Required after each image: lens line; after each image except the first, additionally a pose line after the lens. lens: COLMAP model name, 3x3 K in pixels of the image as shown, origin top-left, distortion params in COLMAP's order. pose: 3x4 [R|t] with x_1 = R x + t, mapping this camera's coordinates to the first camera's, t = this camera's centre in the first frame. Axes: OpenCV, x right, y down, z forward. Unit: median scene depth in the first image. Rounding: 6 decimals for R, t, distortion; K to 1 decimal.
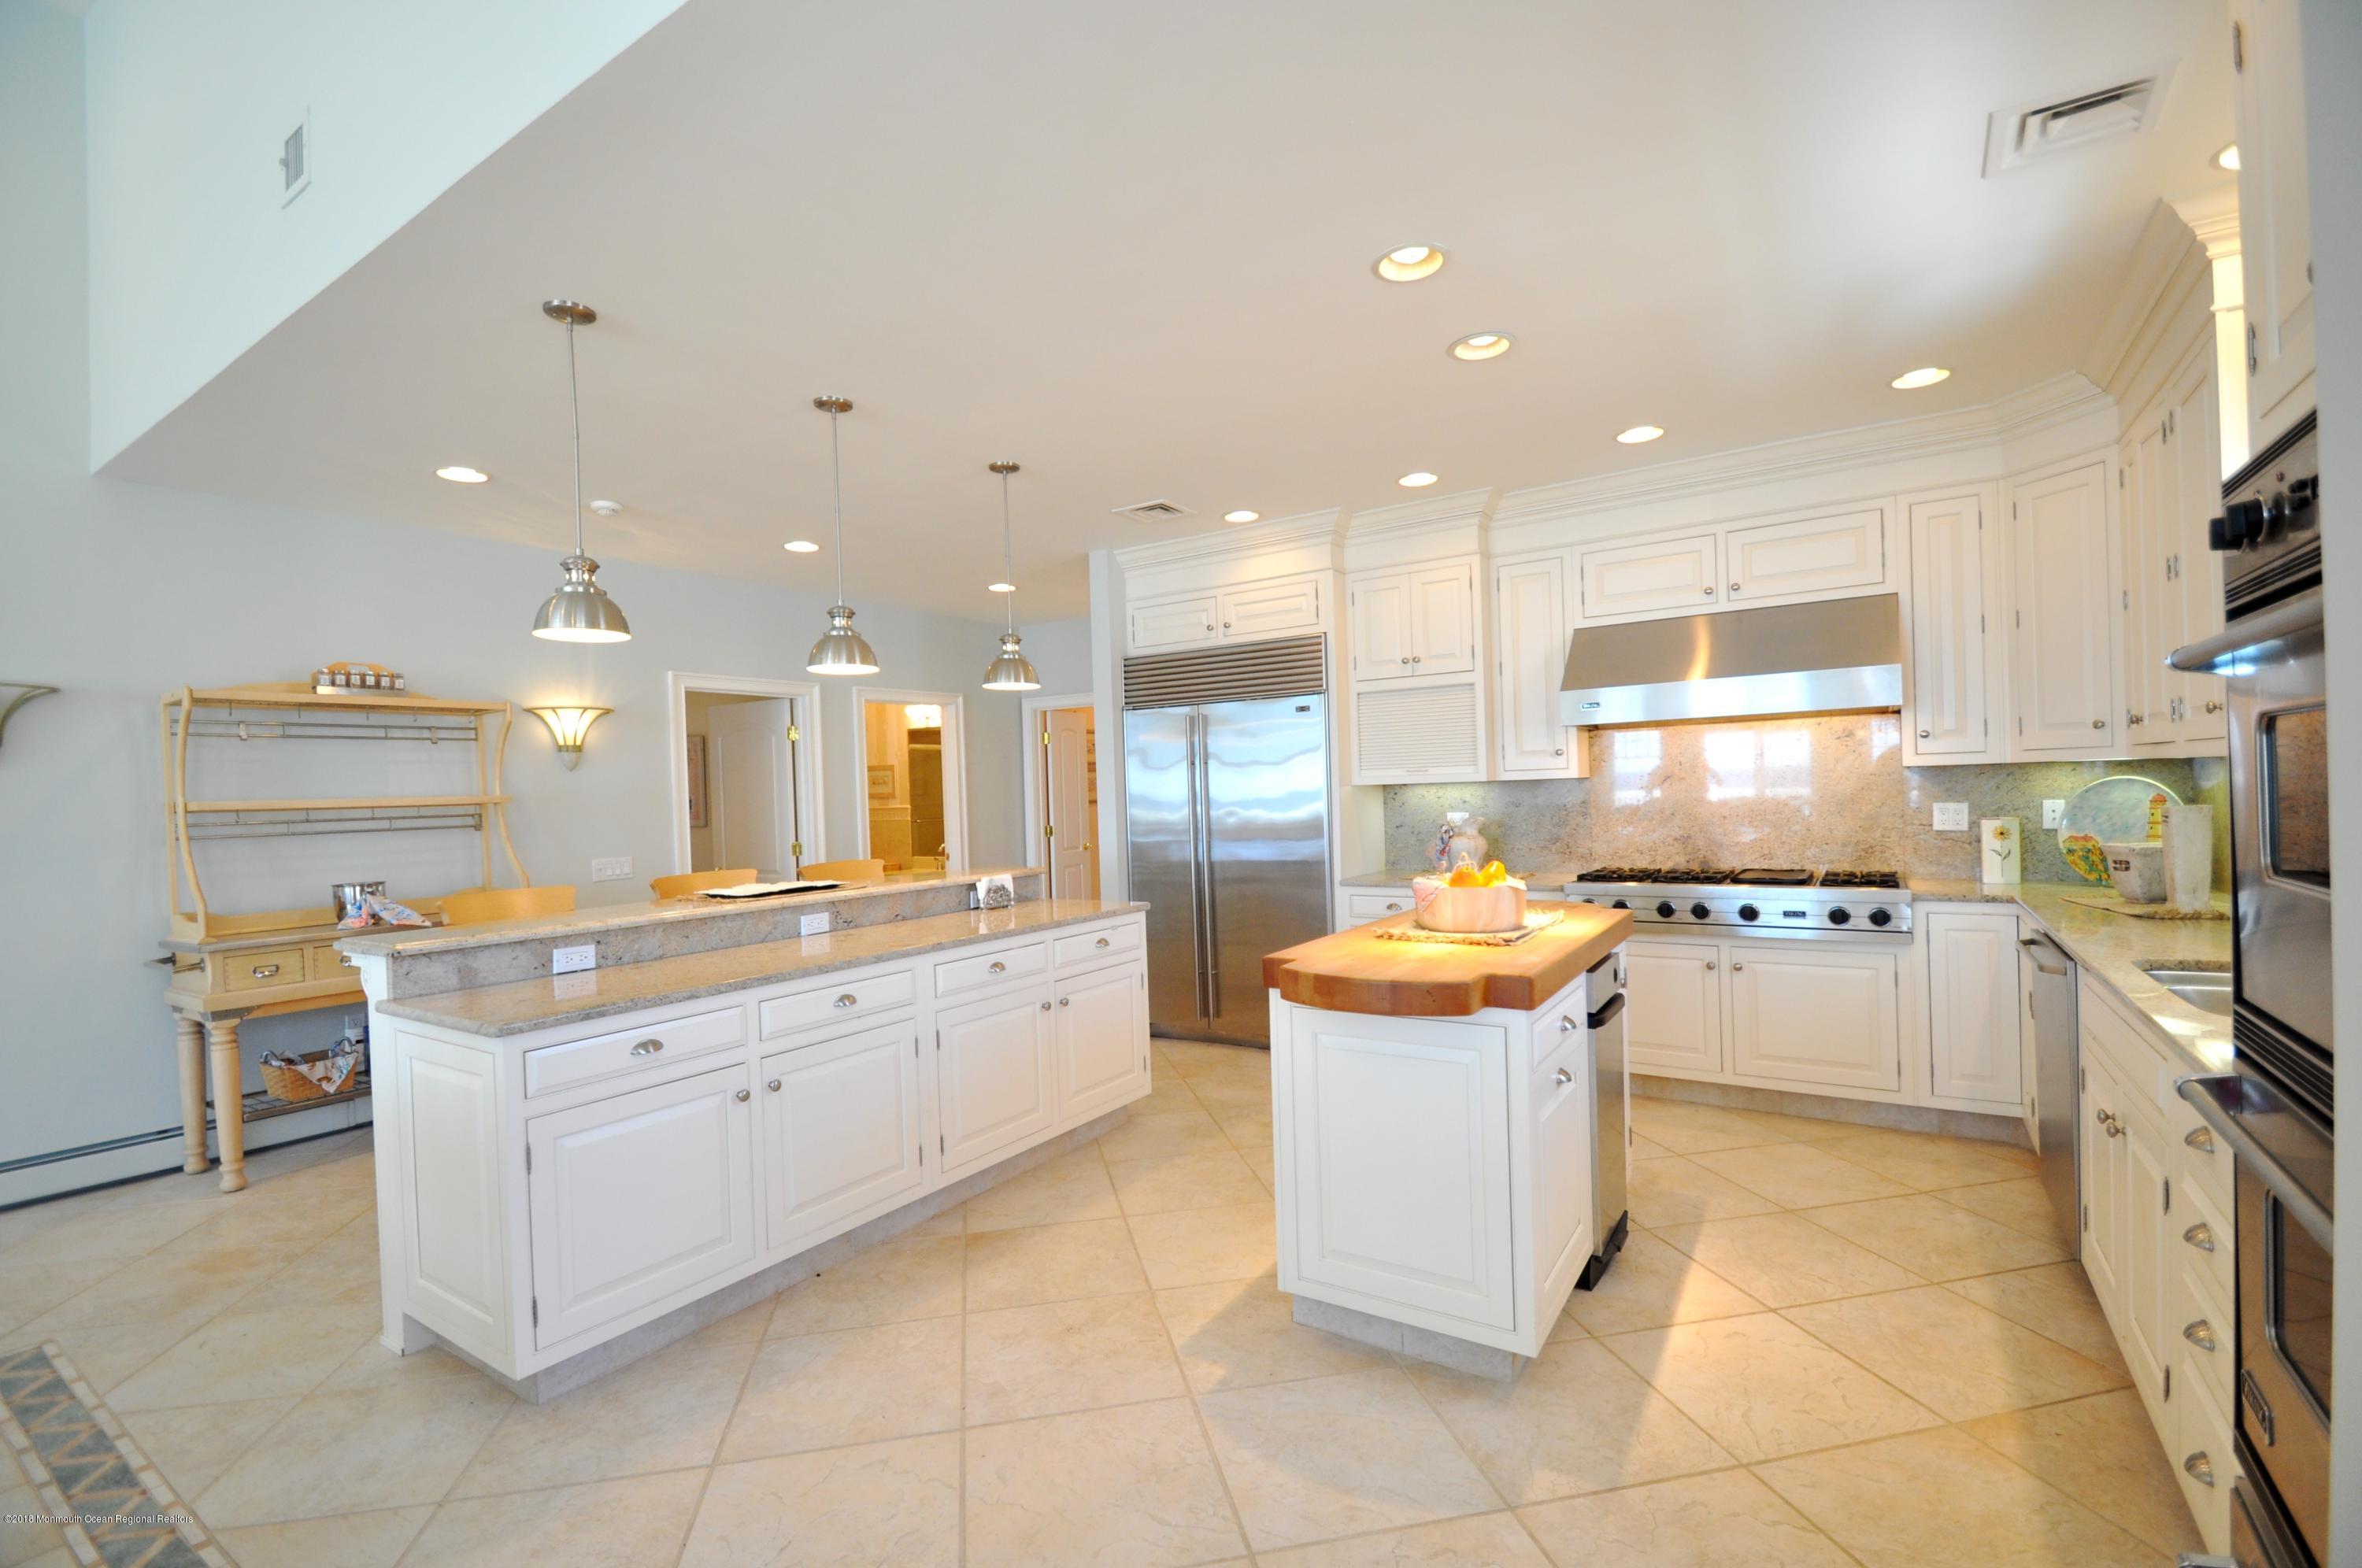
lens RADIAL K [[1038.9, 0, 1178.4], [0, 1038.9, 805.1], [0, 0, 1]] dist [0.015696, -0.020841]
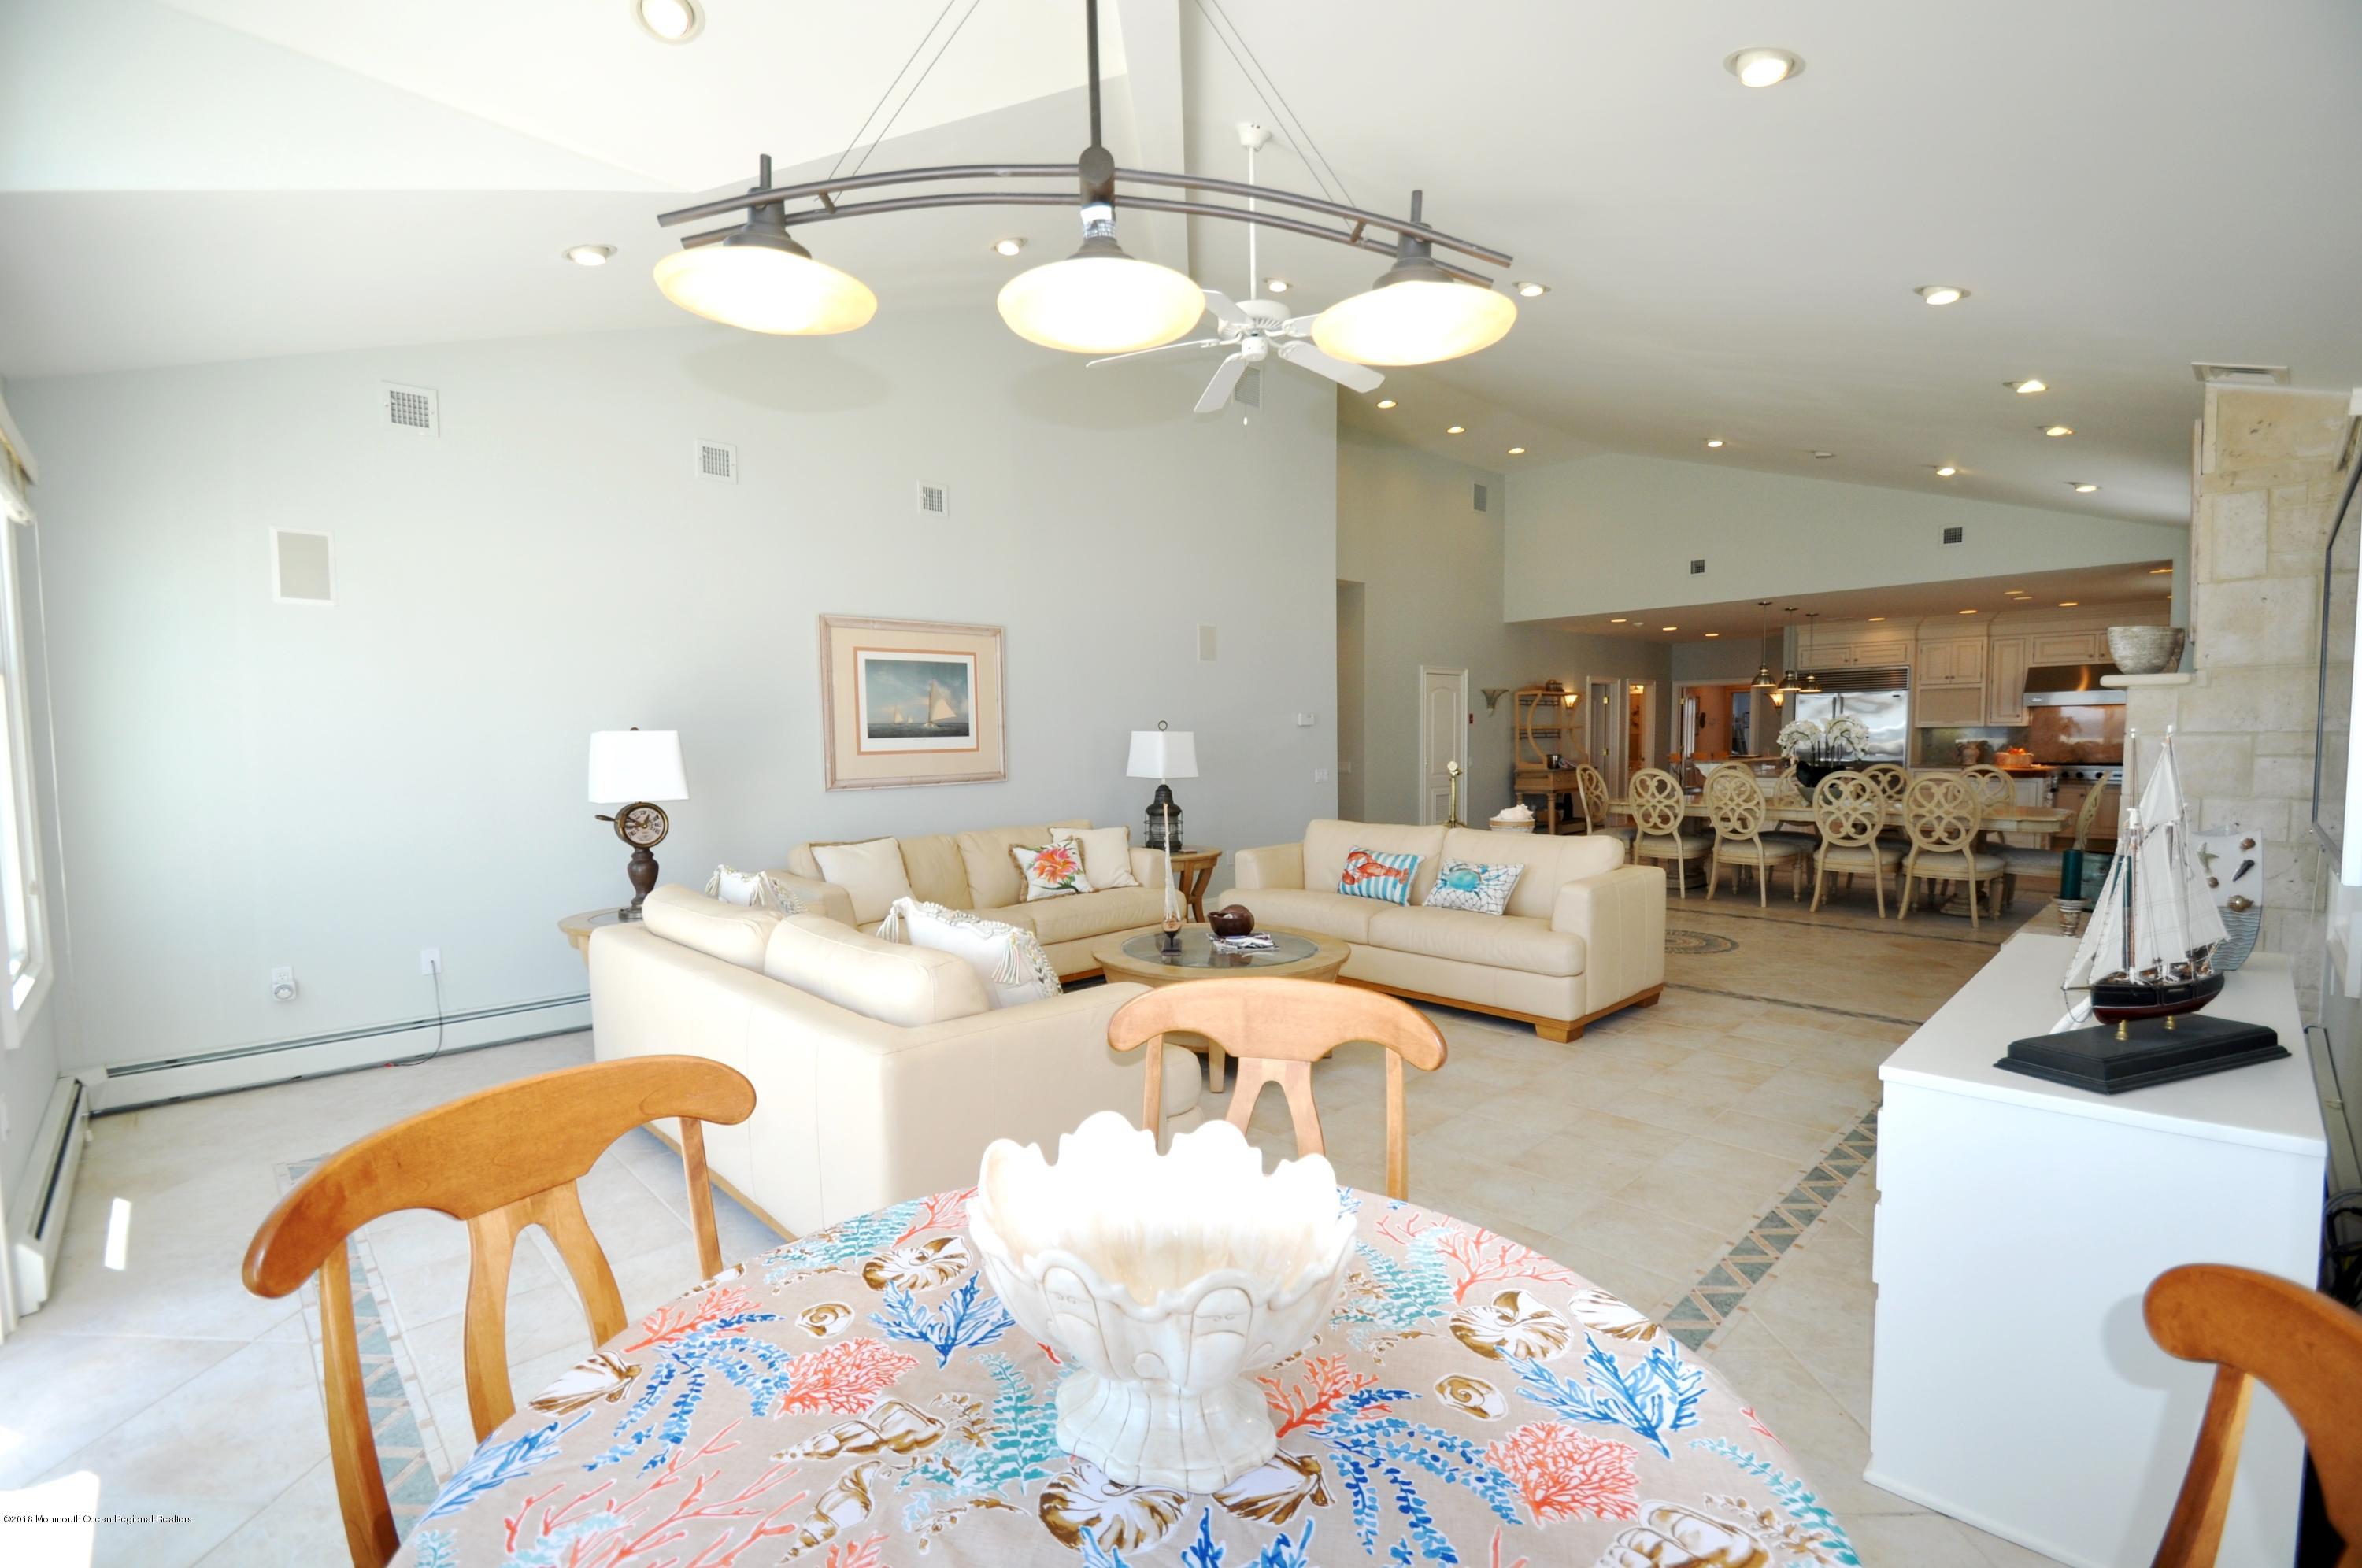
lens RADIAL K [[1038.9, 0, 1178.4], [0, 1038.9, 805.1], [0, 0, 1]] dist [0.015696, -0.020841]
pose [[0.977510, 0.033753, -0.208172, -1.152118], [-0.021627, 0.997949, 0.060256, 0.059569], [0.209779, -0.054399, 0.976234, -2.007648]]
